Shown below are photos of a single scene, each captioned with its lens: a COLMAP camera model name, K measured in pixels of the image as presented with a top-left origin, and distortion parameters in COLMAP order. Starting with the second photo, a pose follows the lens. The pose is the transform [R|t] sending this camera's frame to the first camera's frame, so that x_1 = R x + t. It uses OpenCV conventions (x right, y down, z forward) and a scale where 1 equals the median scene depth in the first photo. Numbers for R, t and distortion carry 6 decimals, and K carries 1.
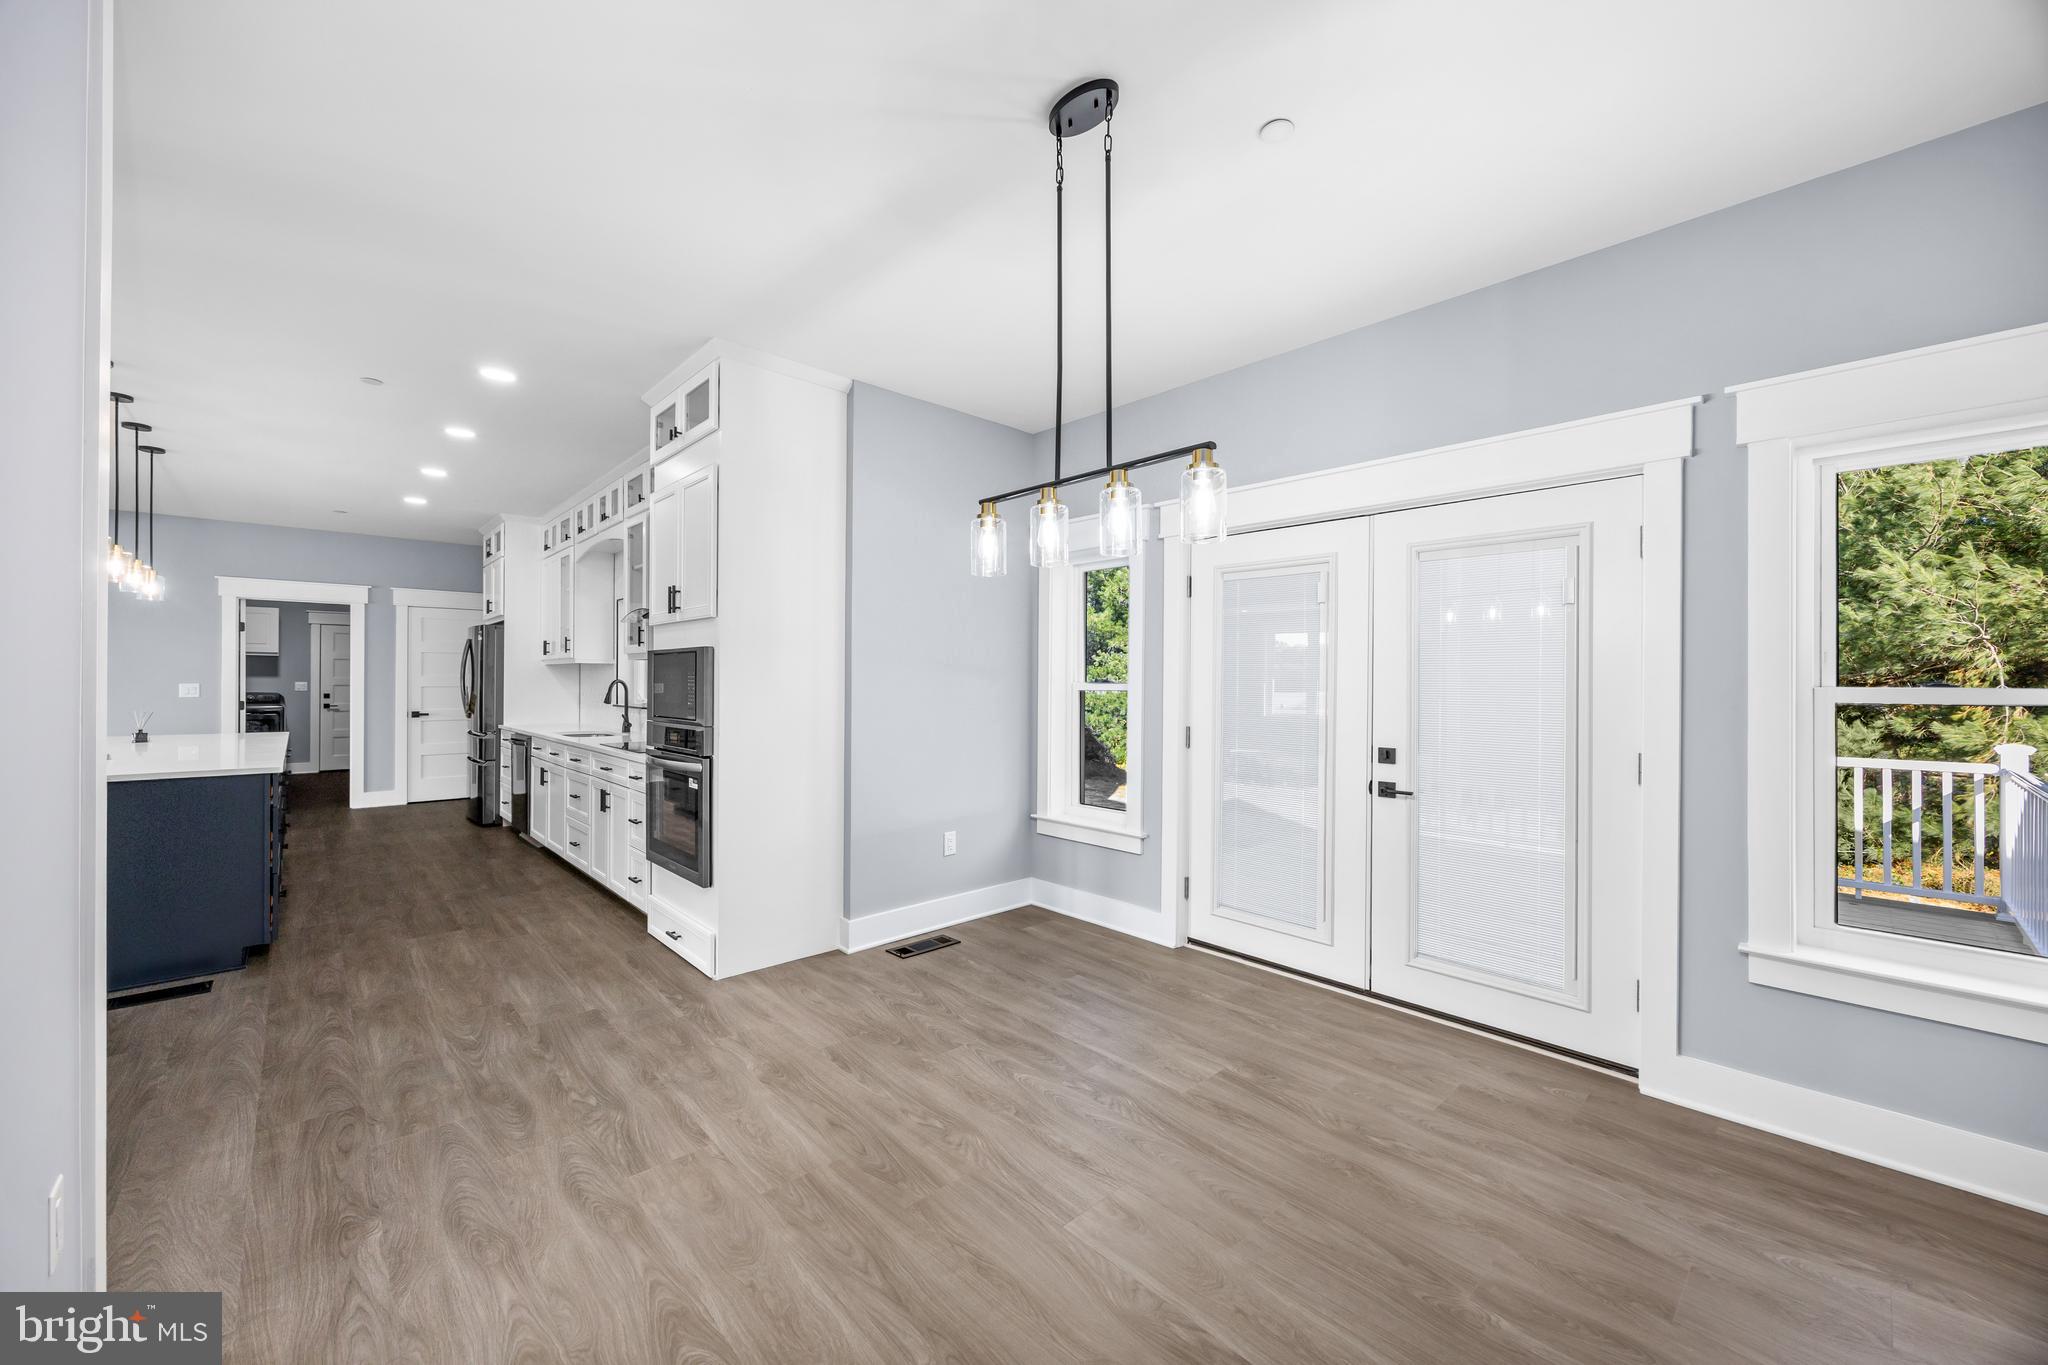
lens RADIAL K [[781.7, 0, 1027.5], [0, 781.7, 683.7], [0, 0, 1]] dist [0.001411, 0.000220]
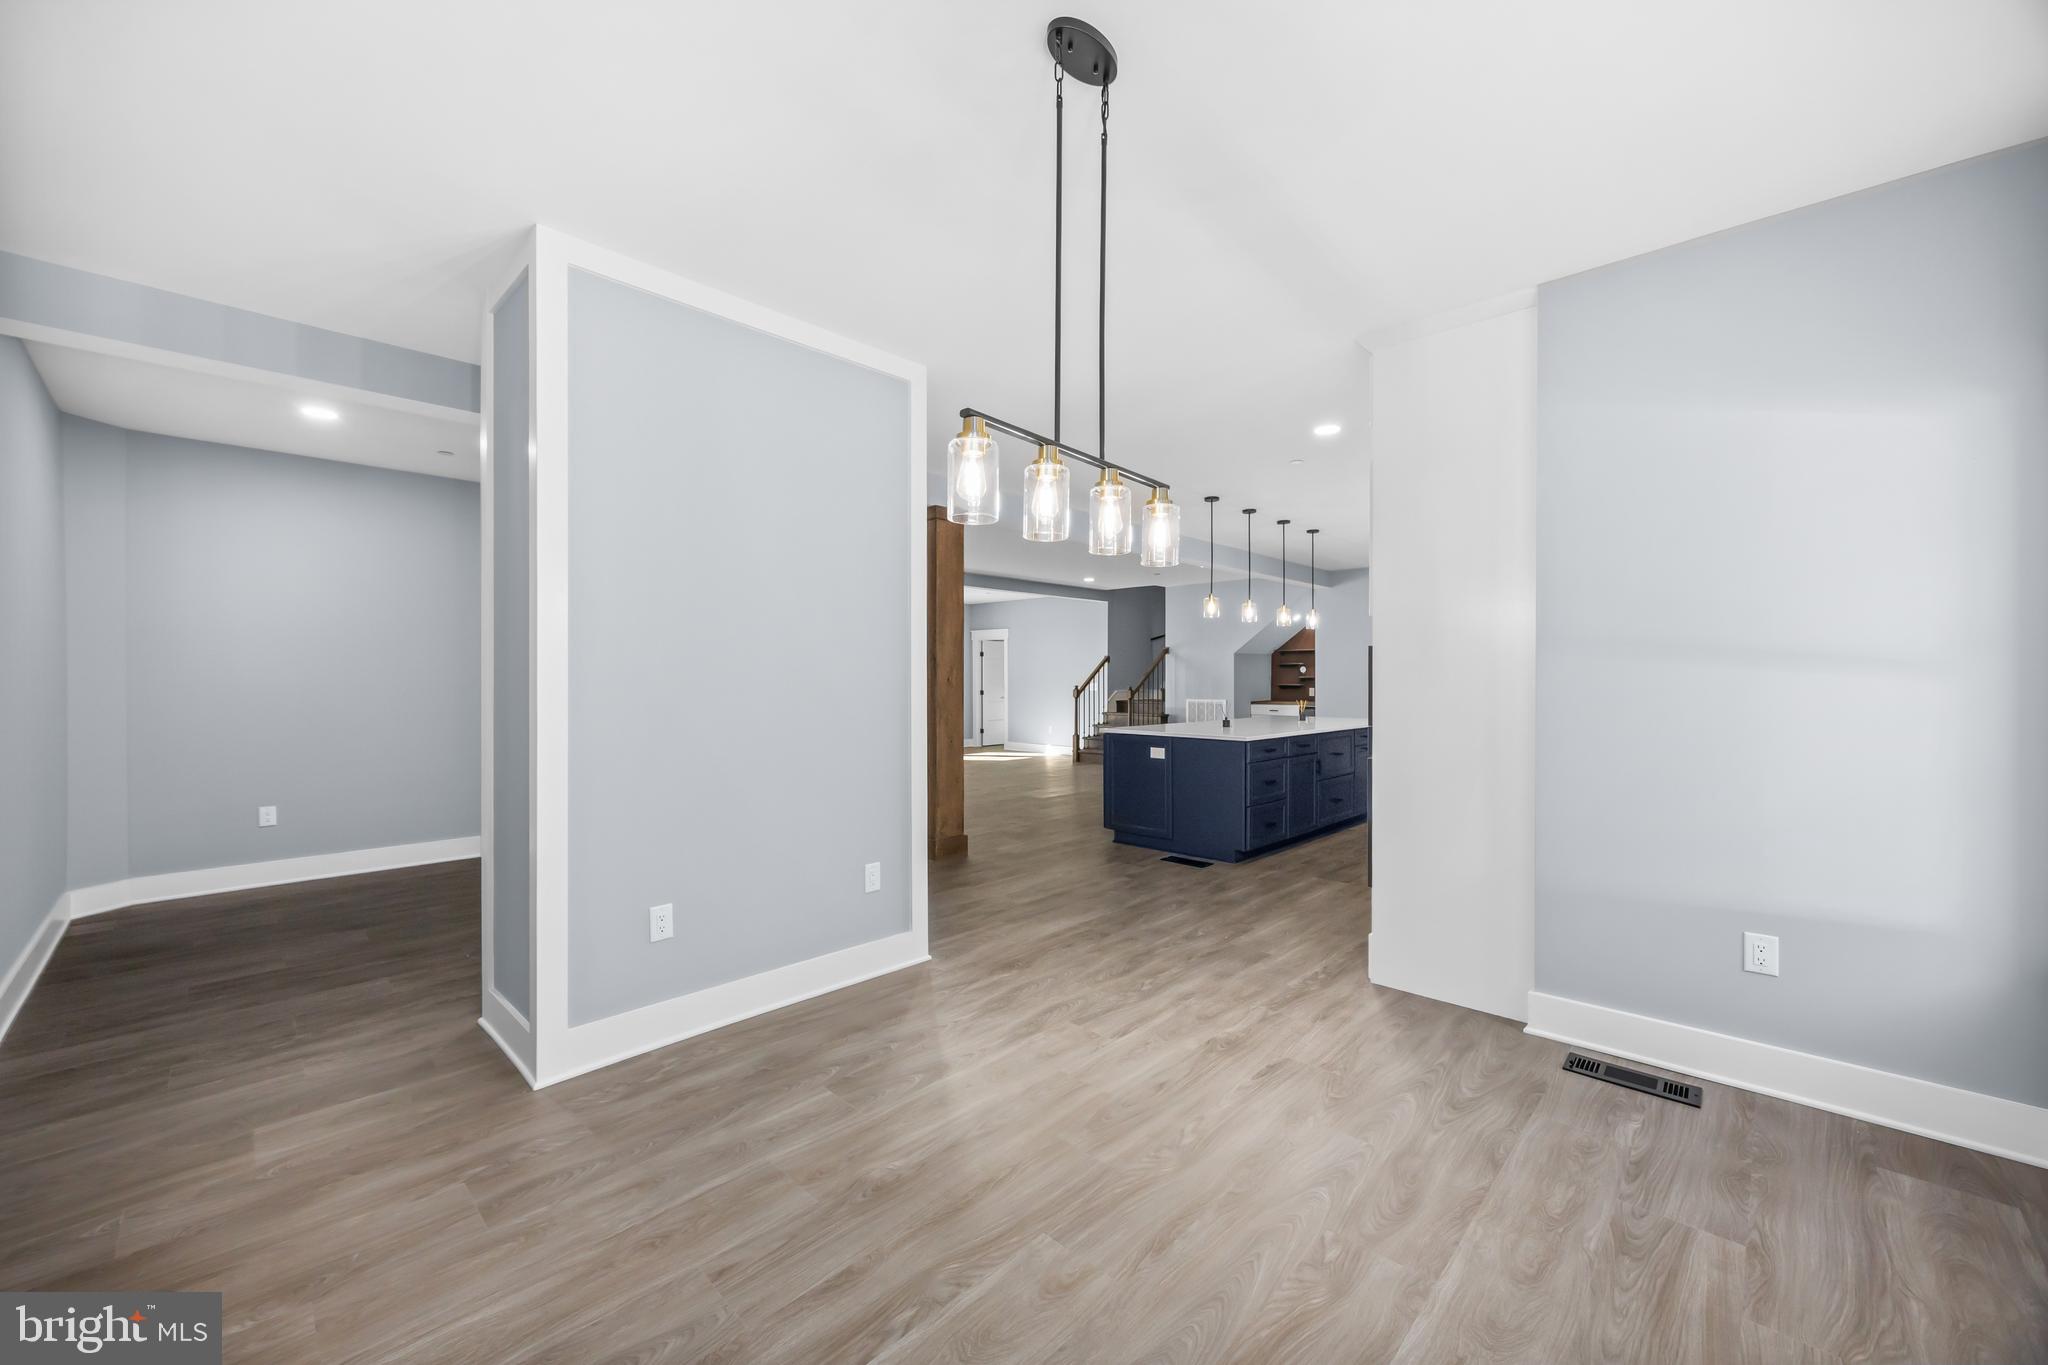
lens RADIAL K [[781.7, 0, 1027.5], [0, 781.7, 683.7], [0, 0, 1]] dist [0.001411, 0.000220]
pose [[0.059522, 0.000837, -0.998227, 0.723105], [-0.003476, 0.999994, 0.000631, 0.003393], [0.998221, 0.003432, 0.059524, 0.650133]]
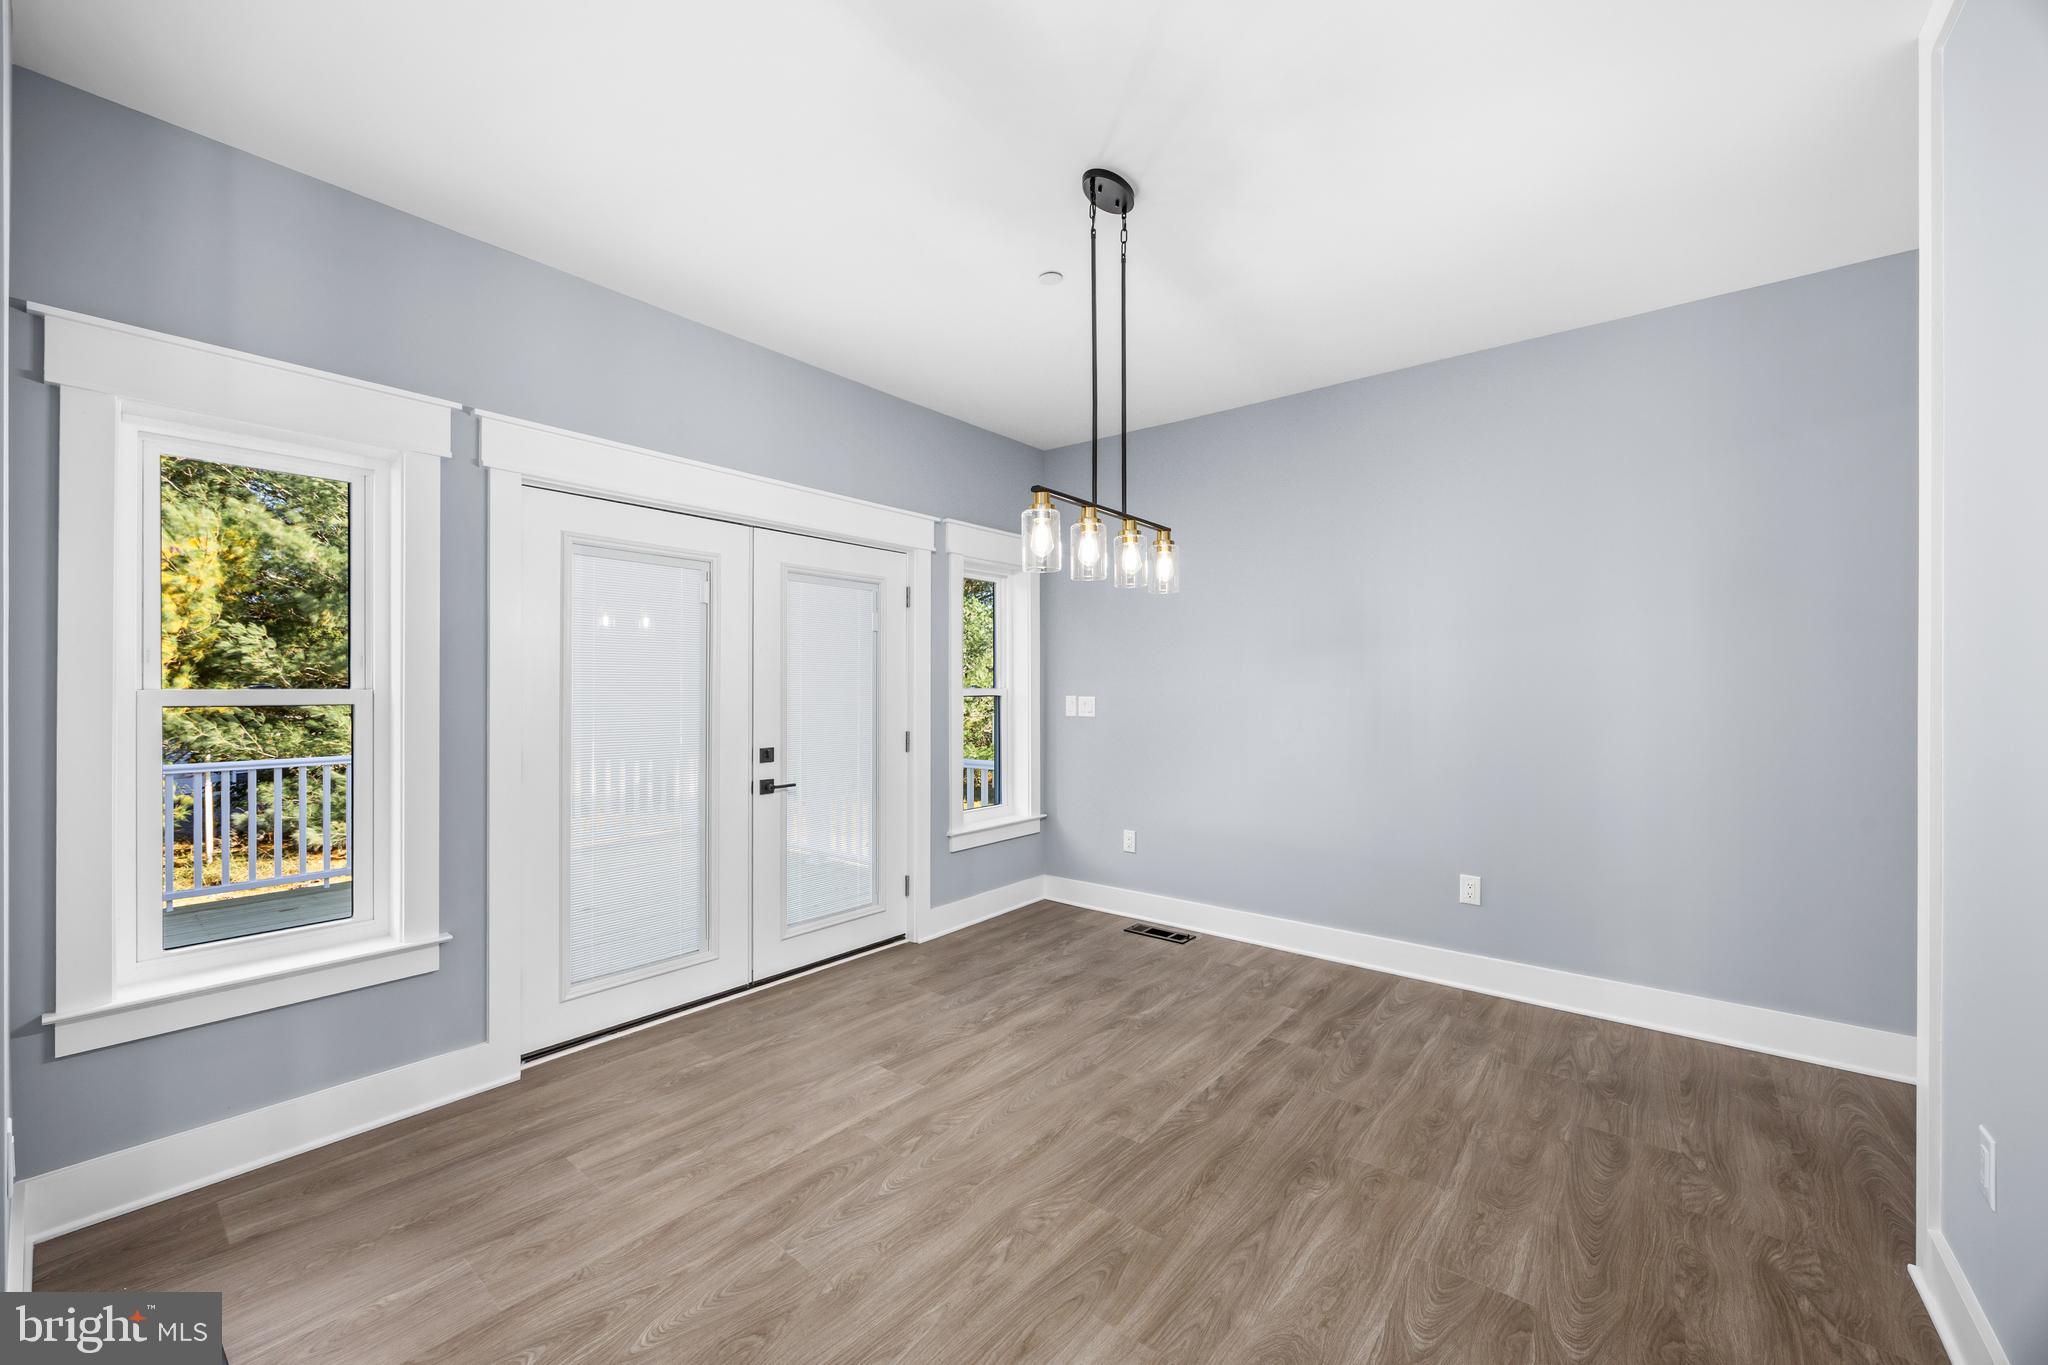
lens RADIAL K [[798.9, 0, 1017.5], [0, 798.9, 691.1], [0, 0, 1]] dist [0.001325, 0.000305]
pose [[-0.134406, -0.008098, 0.990893, -0.802003], [0.002741, 0.999960, 0.008544, -0.005636], [-0.990923, 0.003864, -0.134378, 0.953779]]
